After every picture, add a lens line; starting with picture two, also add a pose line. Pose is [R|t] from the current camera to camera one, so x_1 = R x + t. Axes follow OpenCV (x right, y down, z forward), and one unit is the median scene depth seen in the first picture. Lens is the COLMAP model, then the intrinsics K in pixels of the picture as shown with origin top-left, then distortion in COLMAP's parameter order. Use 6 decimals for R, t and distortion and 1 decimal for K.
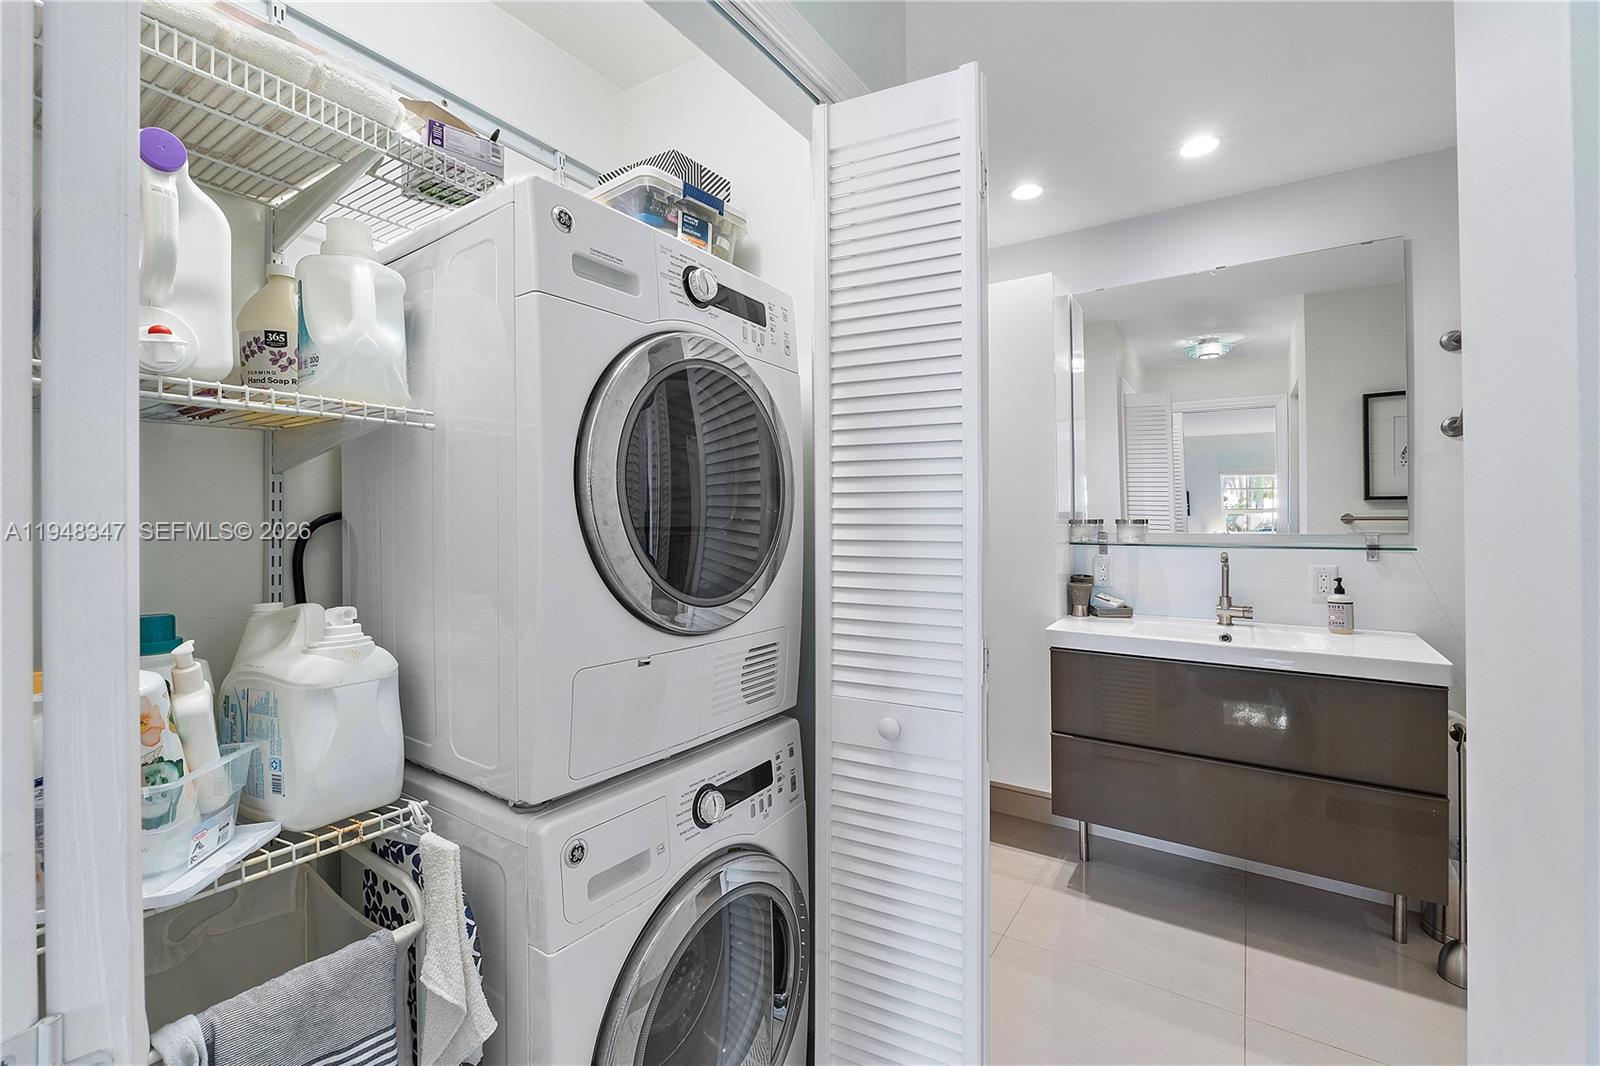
lens RADIAL K [[674.6, 0, 785.1], [0, 674.6, 508.2], [0, 0, 1]] dist [-0.007528, 0.000538]
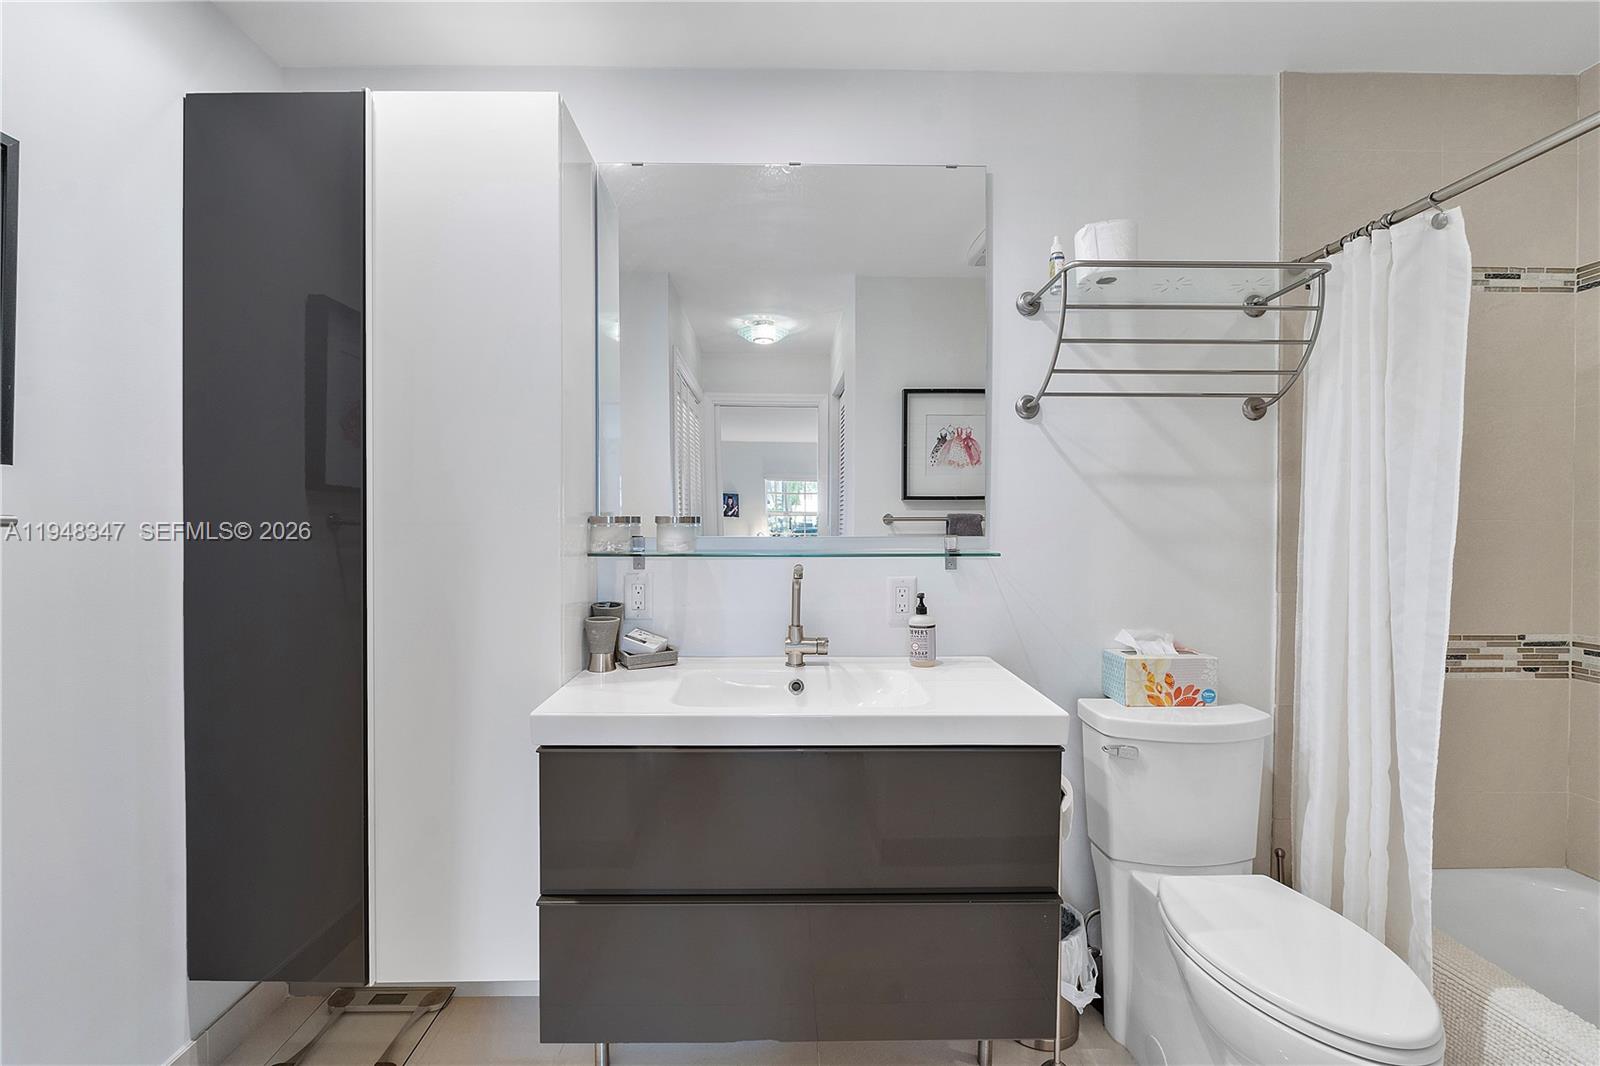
lens RADIAL K [[674.6, 0, 783.8], [0, 674.6, 527.5], [0, 0, 1]] dist [-0.007528, 0.000538]
pose [[0.816946, -0.001067, 0.576713, 0.218580], [-0.013296, 0.999698, 0.020684, 0.012239], [-0.576561, -0.024565, 0.816685, 0.400589]]
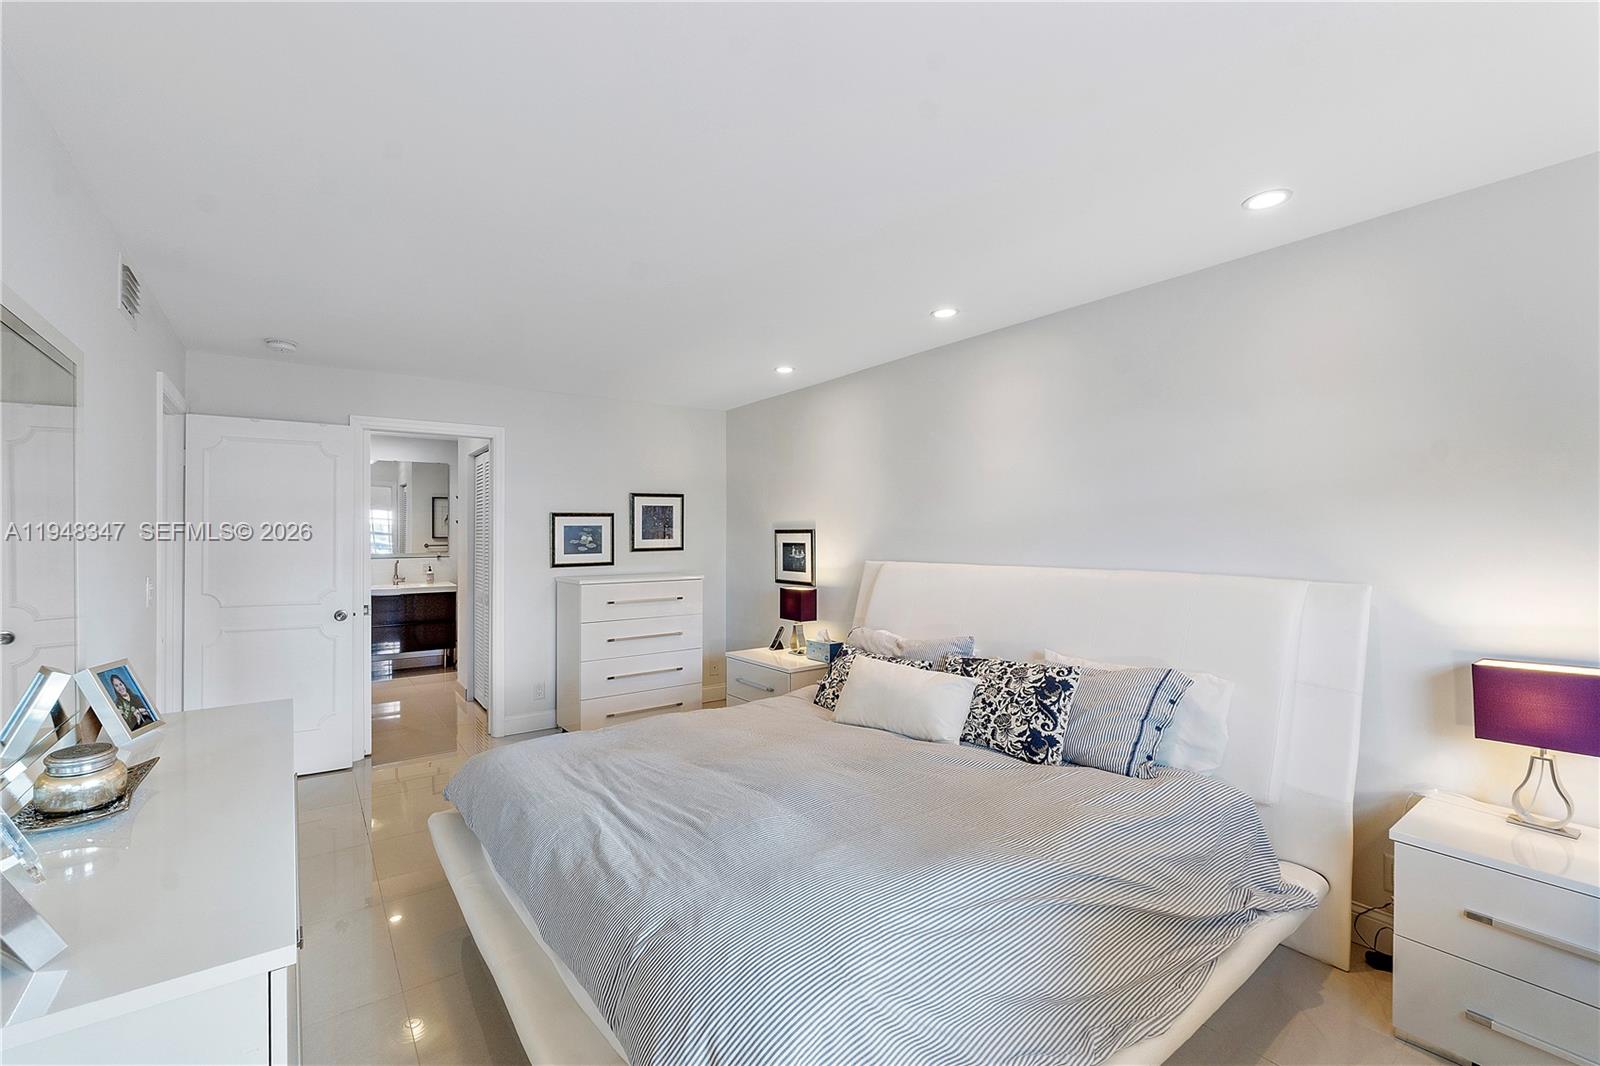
lens RADIAL K [[674.6, 0, 800.6], [0, 674.6, 533.6], [0, 0, 1]] dist [-0.007528, 0.000538]
pose [[0.324771, -0.006304, 0.945772, -1.437536], [-0.009844, 0.999901, 0.010045, -0.090360], [-0.945741, -0.012572, 0.324677, -1.505936]]
